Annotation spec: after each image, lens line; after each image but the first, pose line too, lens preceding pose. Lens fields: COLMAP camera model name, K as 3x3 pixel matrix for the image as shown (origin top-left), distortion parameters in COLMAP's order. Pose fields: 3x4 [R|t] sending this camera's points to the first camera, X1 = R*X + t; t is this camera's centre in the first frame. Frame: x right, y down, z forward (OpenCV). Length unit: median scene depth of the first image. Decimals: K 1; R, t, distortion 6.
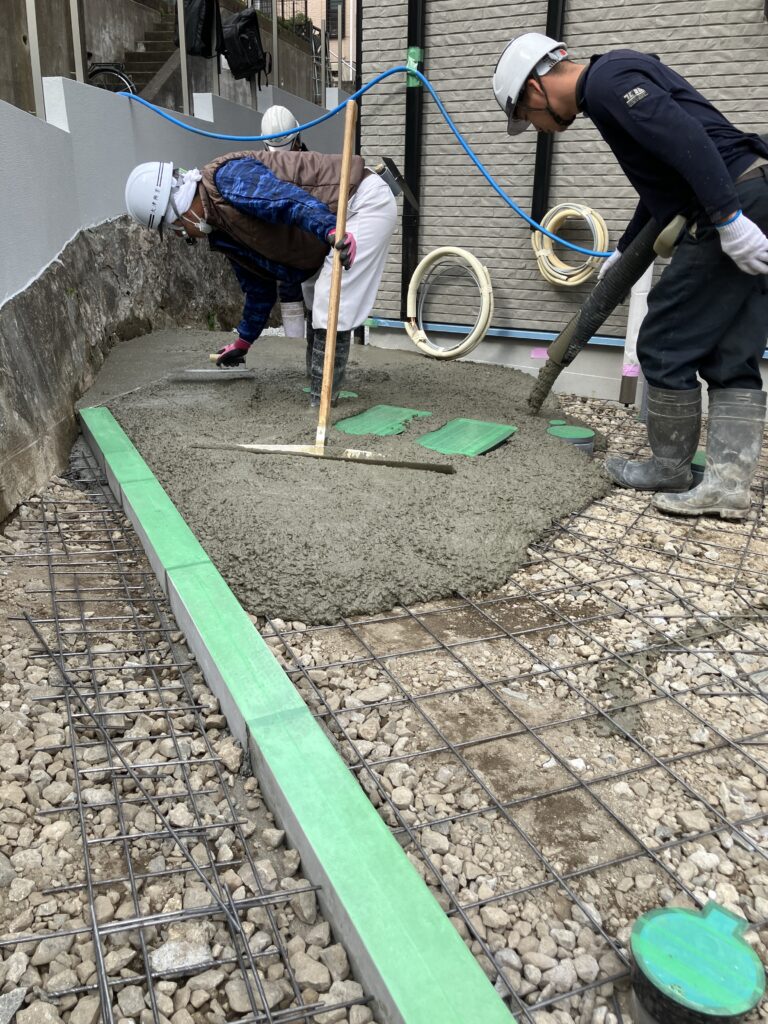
lens RADIAL K [[845.6, 0, 384.0], [0, 845.6, 512.0], [0, 0, 1]] dist [0.004289, -0.000093]
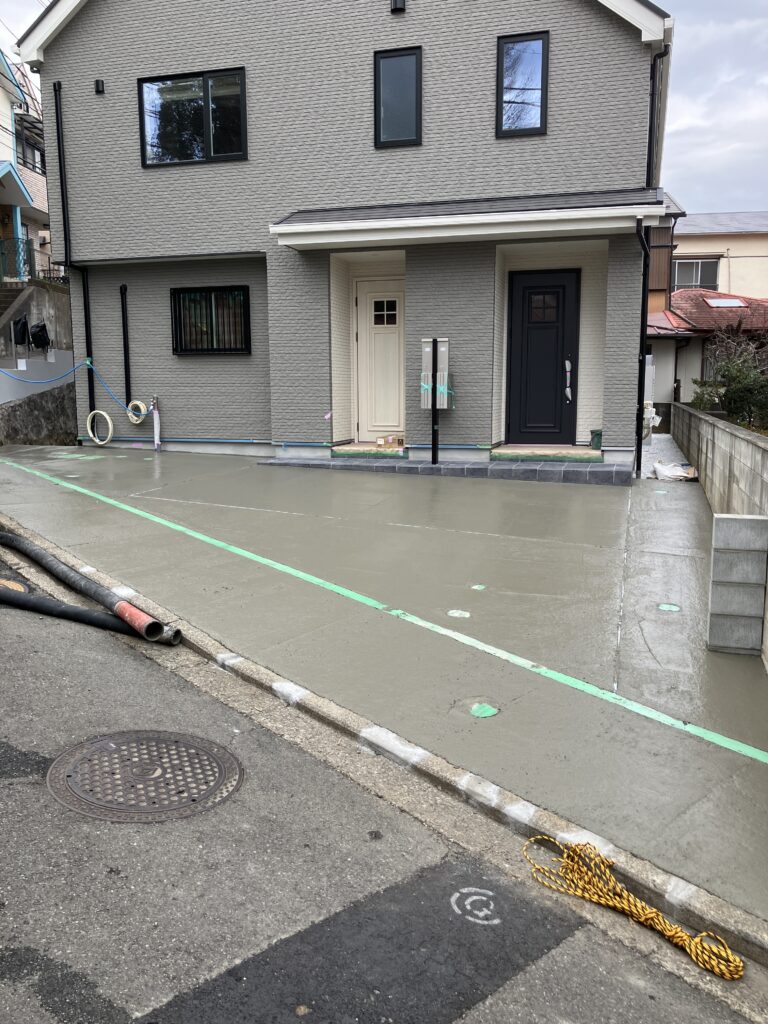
lens RADIAL K [[845.6, 0, 384.0], [0, 845.6, 512.0], [0, 0, 1]] dist [0.004289, -0.000093]
pose [[0.978192, -0.051130, 0.201309, 0.480085], [0.087201, 0.980766, -0.174624, 0.757845], [-0.188509, 0.188371, 0.963837, -2.385345]]
